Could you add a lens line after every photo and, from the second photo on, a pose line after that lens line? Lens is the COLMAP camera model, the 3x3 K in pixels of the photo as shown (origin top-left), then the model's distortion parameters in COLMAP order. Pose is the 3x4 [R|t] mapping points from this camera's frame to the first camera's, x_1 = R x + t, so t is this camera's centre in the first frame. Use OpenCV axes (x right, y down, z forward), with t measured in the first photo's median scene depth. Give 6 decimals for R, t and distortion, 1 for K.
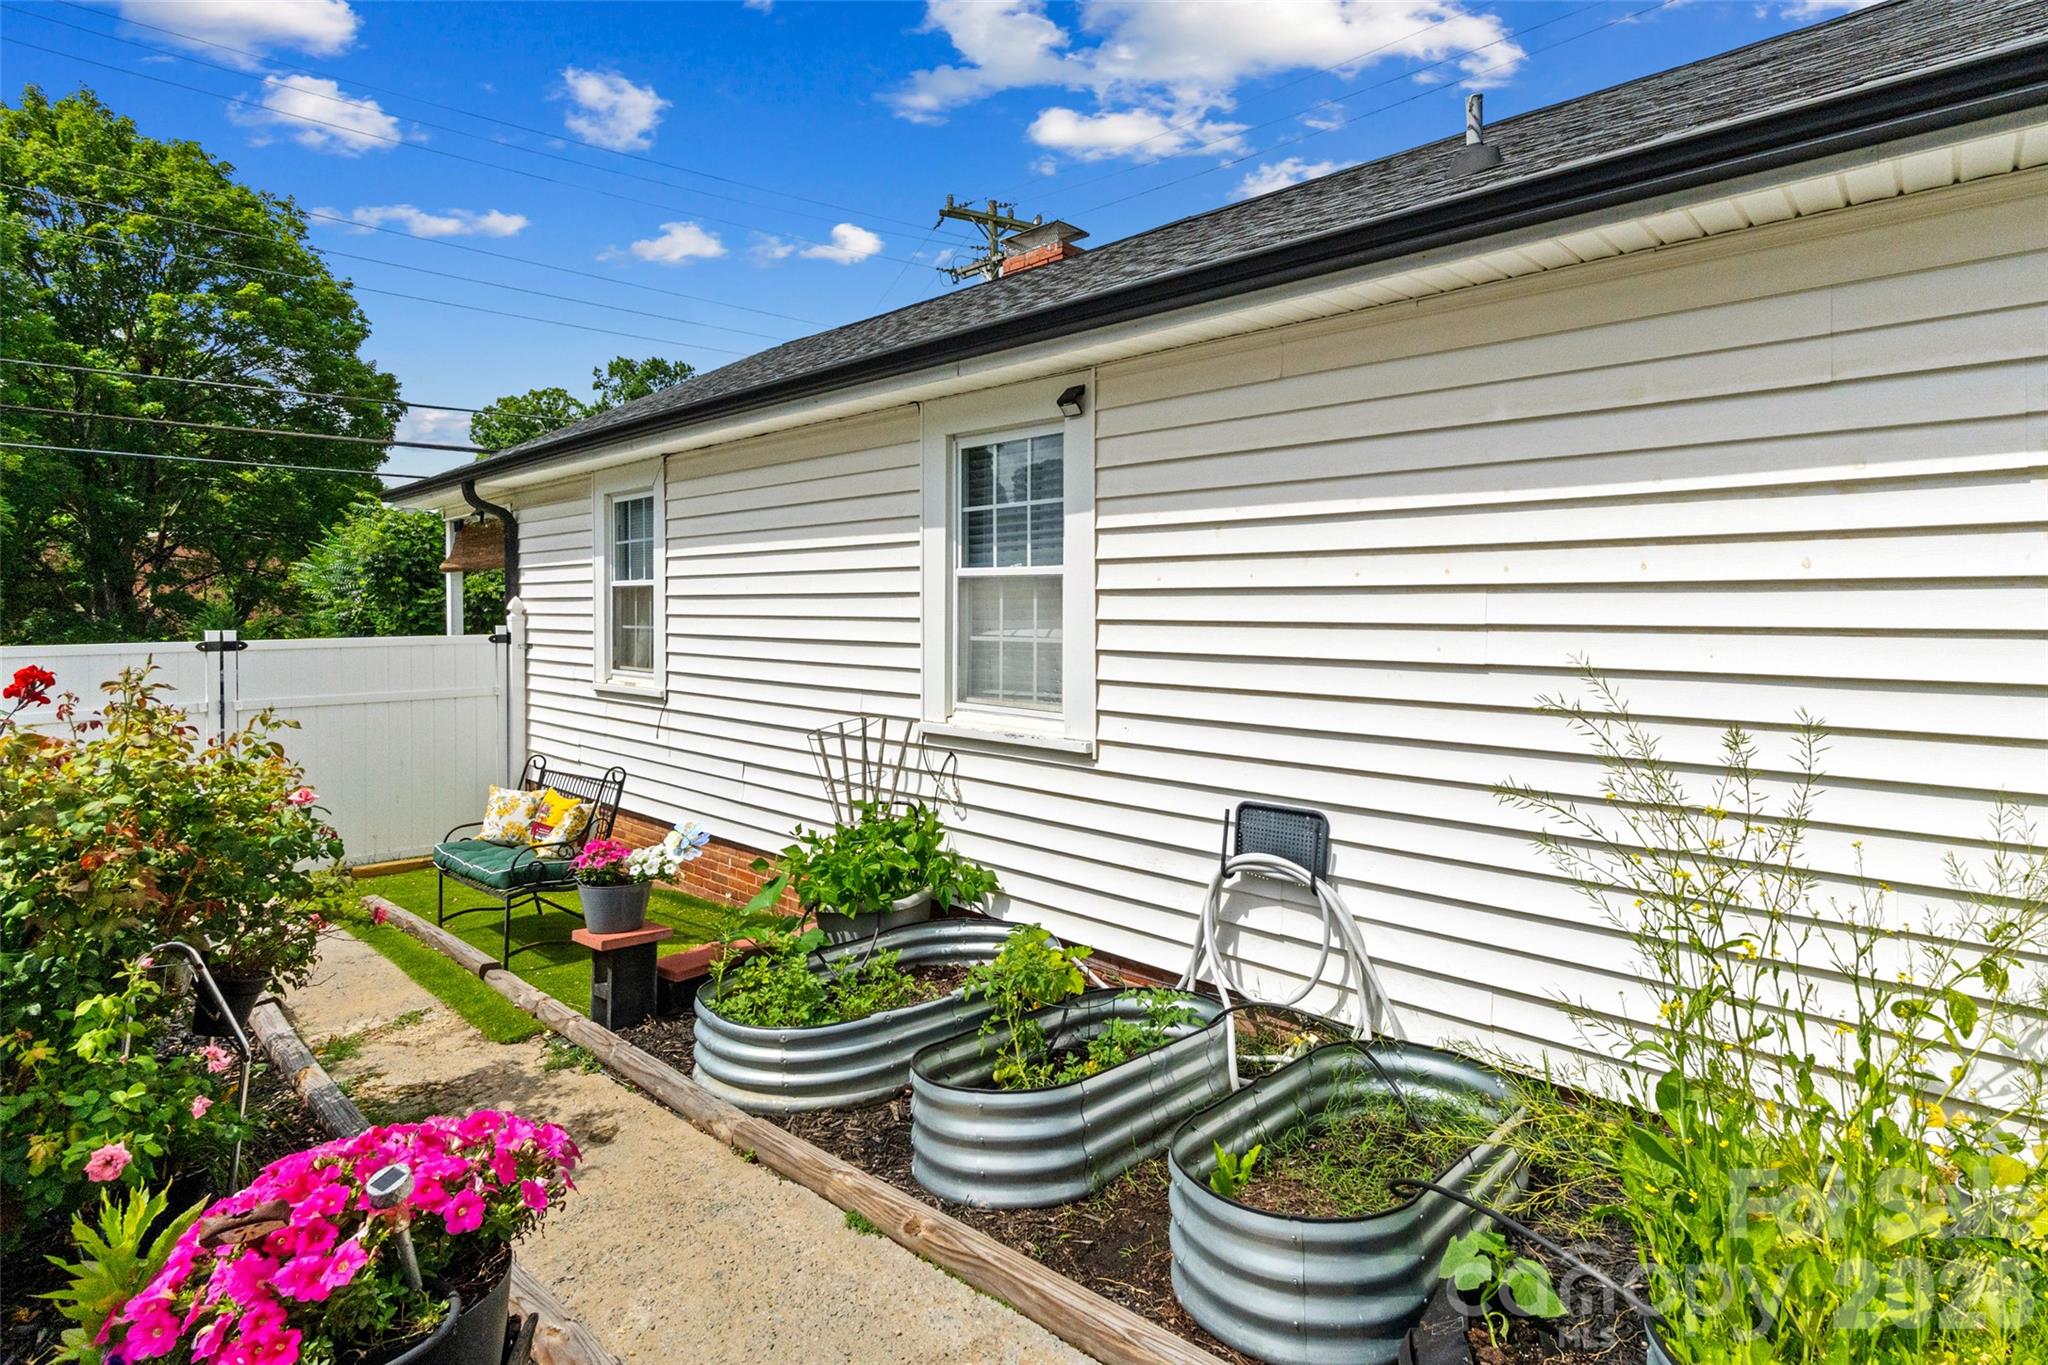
lens RADIAL K [[981.9, 0, 1049.6], [0, 981.9, 612.6], [0, 0, 1]] dist [-0.005096, -0.000088]
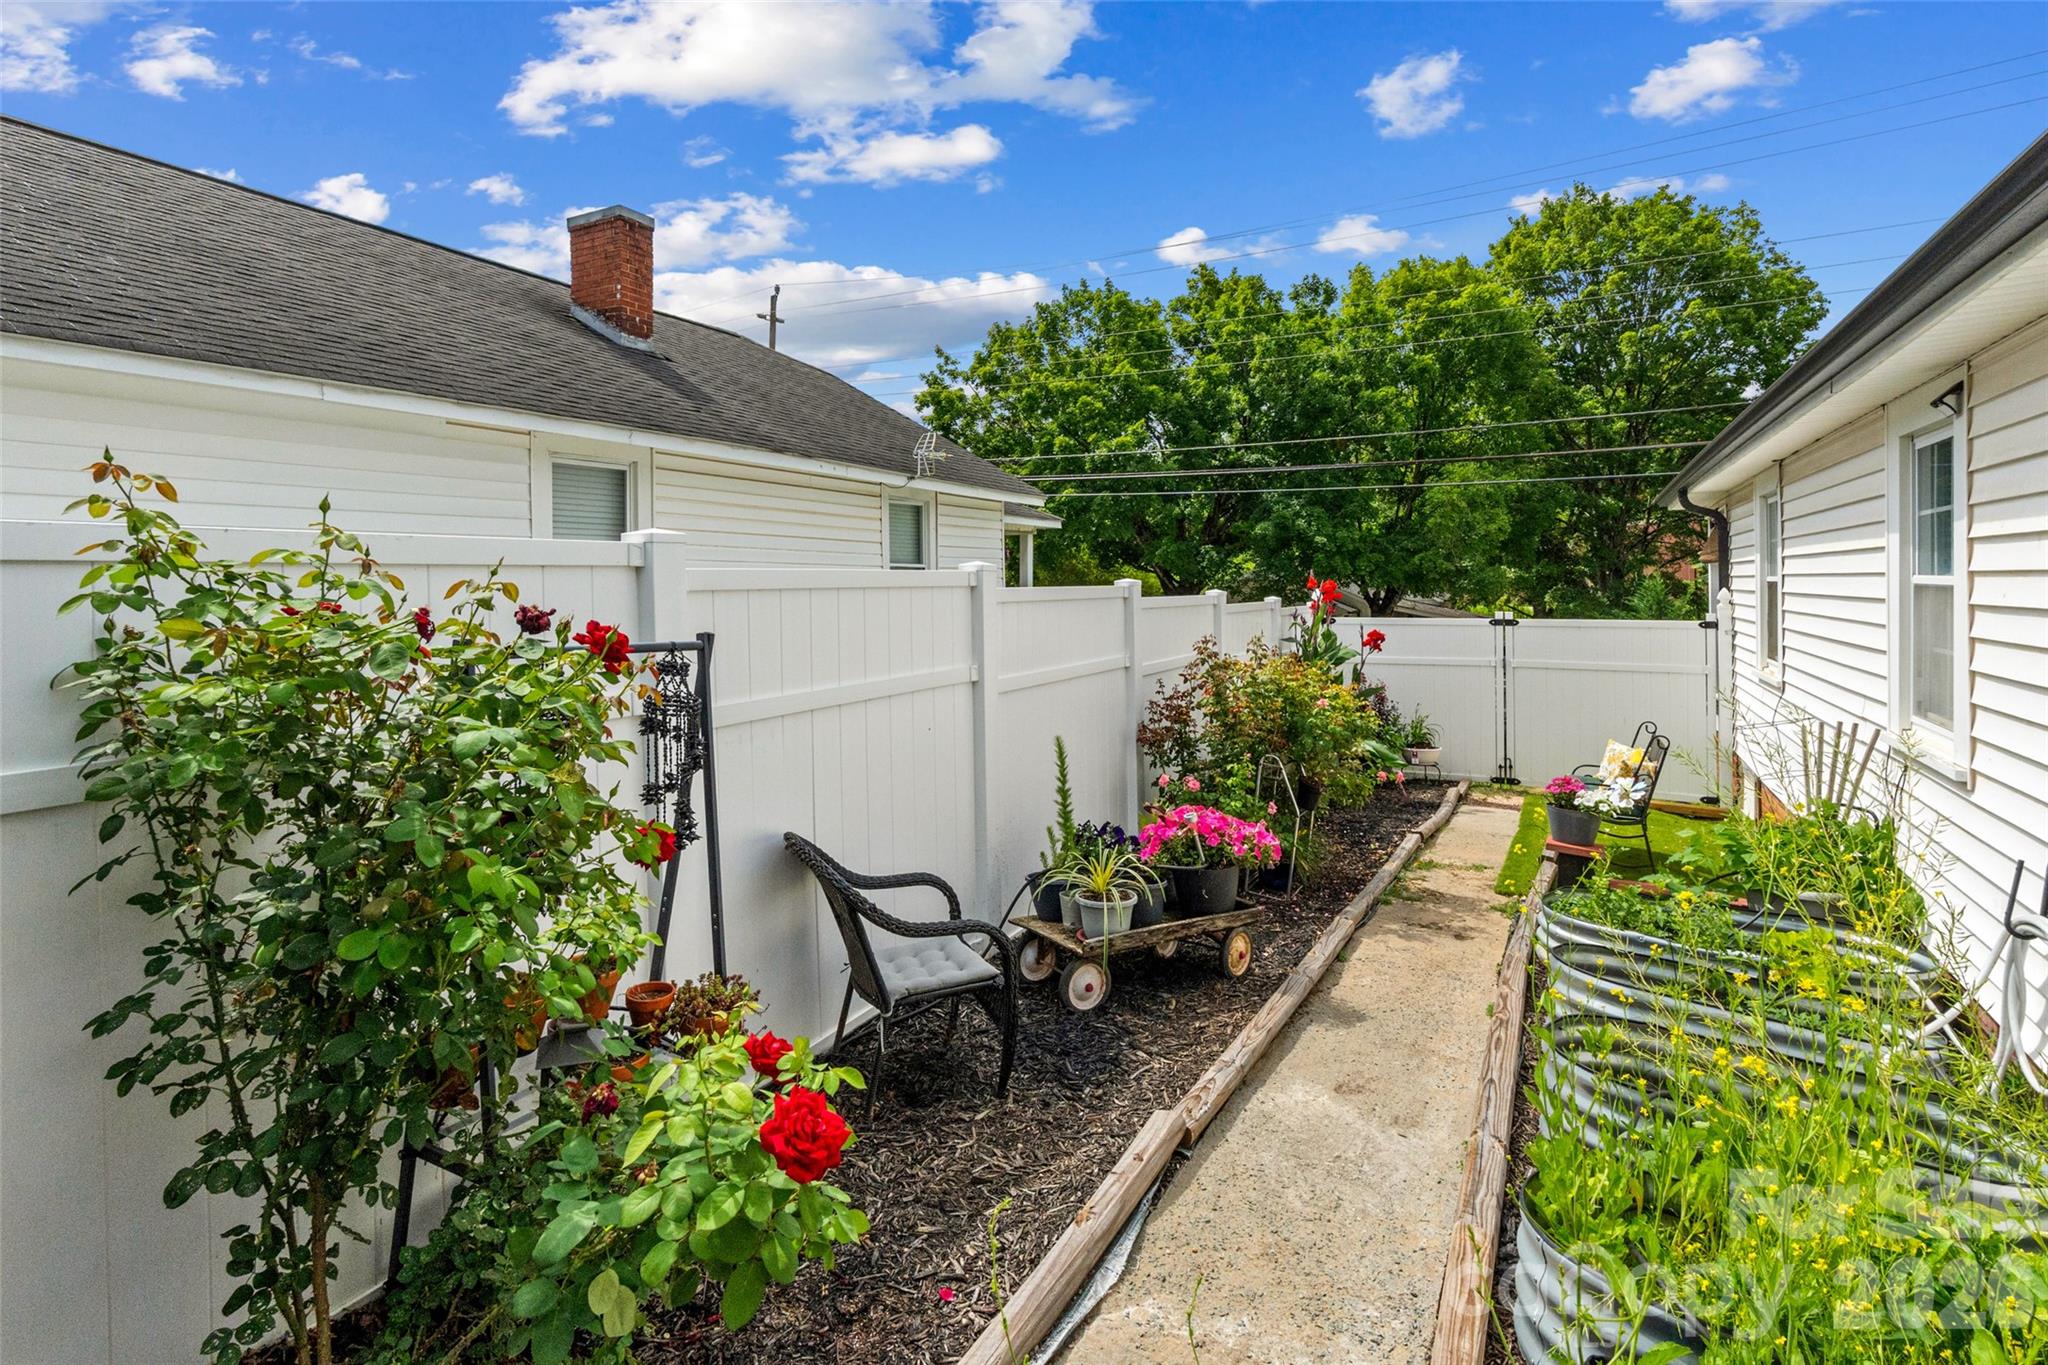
lens RADIAL K [[981.9, 0, 1049.6], [0, 981.9, 612.6], [0, 0, 1]] dist [-0.005096, -0.000088]
pose [[0.245331, 0.031987, -0.968912, 0.395869], [-0.003476, 0.999478, 0.032116, -0.023743], [0.969433, -0.004511, 0.245314, -0.031049]]
